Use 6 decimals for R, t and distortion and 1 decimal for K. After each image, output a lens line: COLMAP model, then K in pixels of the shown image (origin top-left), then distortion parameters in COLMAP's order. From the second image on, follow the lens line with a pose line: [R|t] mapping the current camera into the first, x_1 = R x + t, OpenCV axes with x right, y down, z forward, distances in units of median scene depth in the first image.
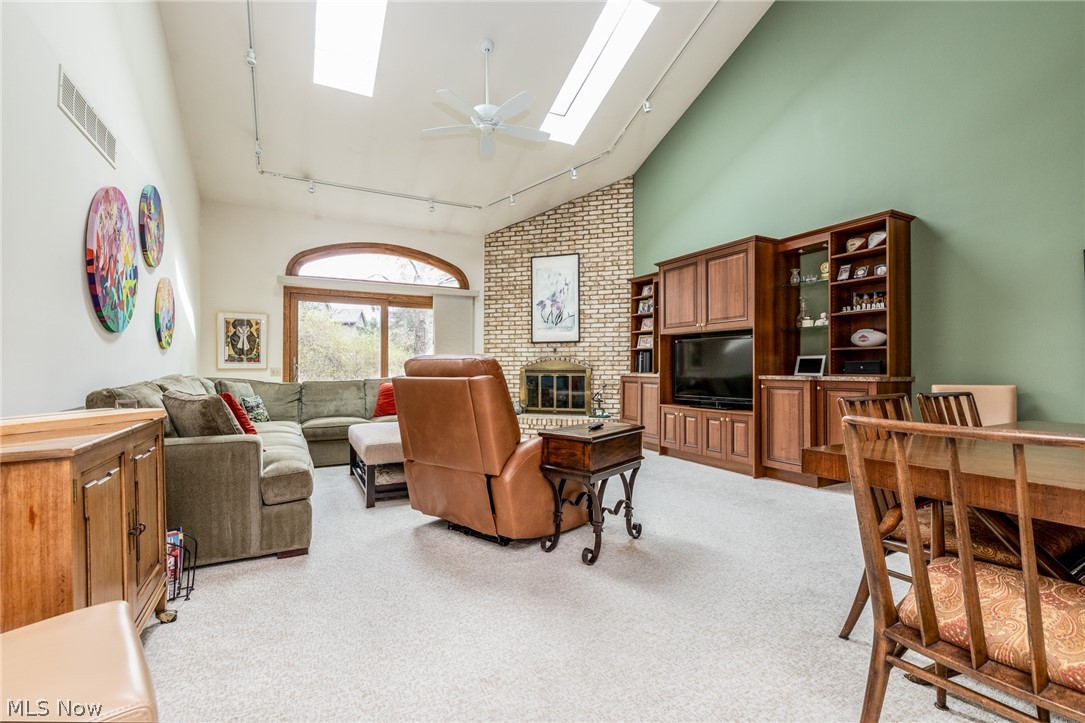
lens RADIAL K [[475.7, 0, 542.0], [0, 475.7, 366.7], [0, 0, 1]] dist [0.000114, 0.000029]
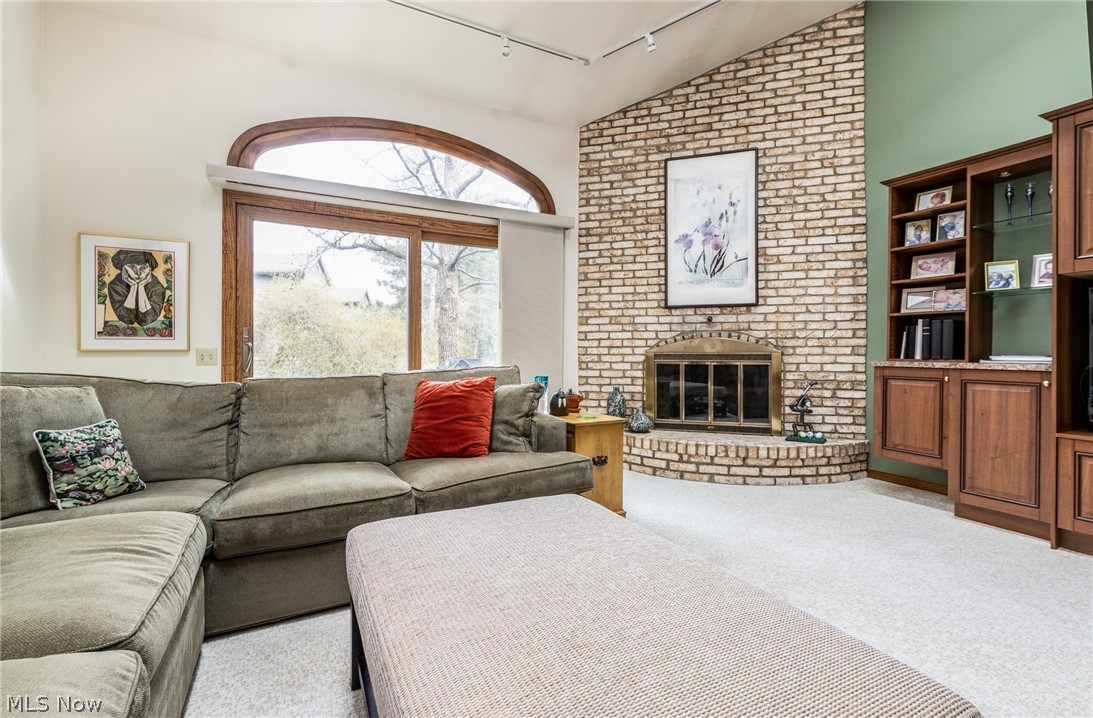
lens RADIAL K [[479.2, 0, 545.1], [0, 479.2, 355.0], [0, 0, 1]] dist [0.000114, 0.000029]
pose [[0.999987, 0.002645, -0.004418, -0.179664], [-0.002612, 0.999969, 0.007433, 0.003898], [0.004437, -0.007421, 0.999963, 0.449233]]
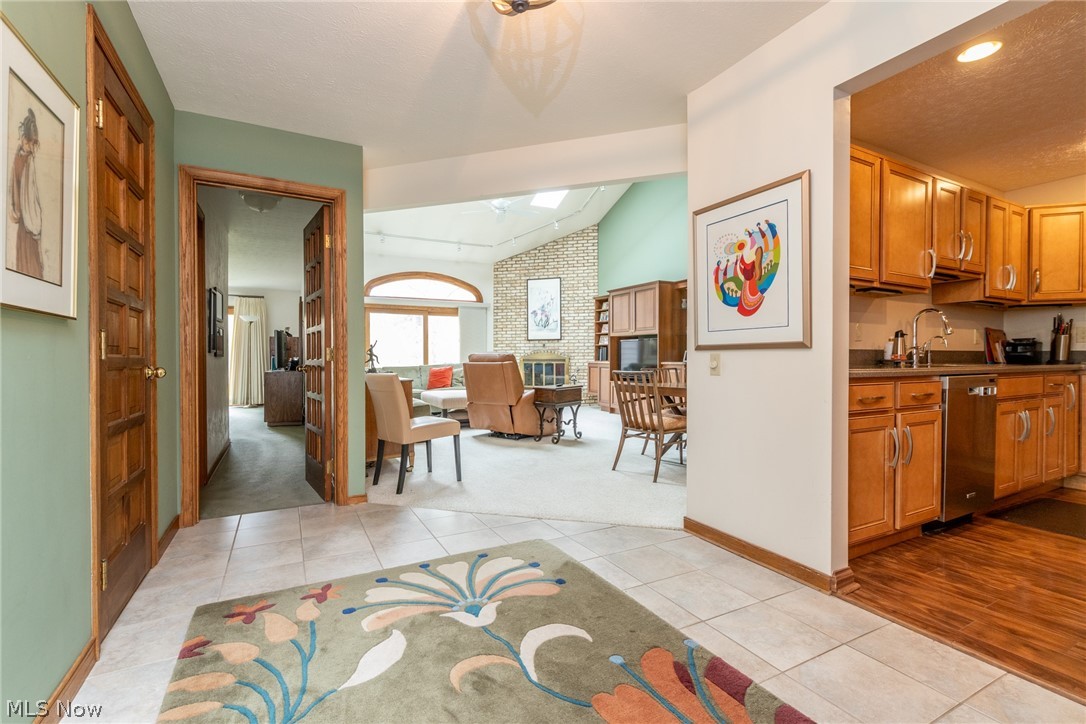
lens RADIAL K [[476.1, 0, 538.5], [0, 476.1, 367.7], [0, 0, 1]] dist [0.000114, 0.000029]
pose [[0.999979, -0.002876, 0.005726, 0.002953], [0.002744, 0.999732, 0.023003, -0.000952], [-0.005790, -0.022987, 0.999719, -0.456725]]
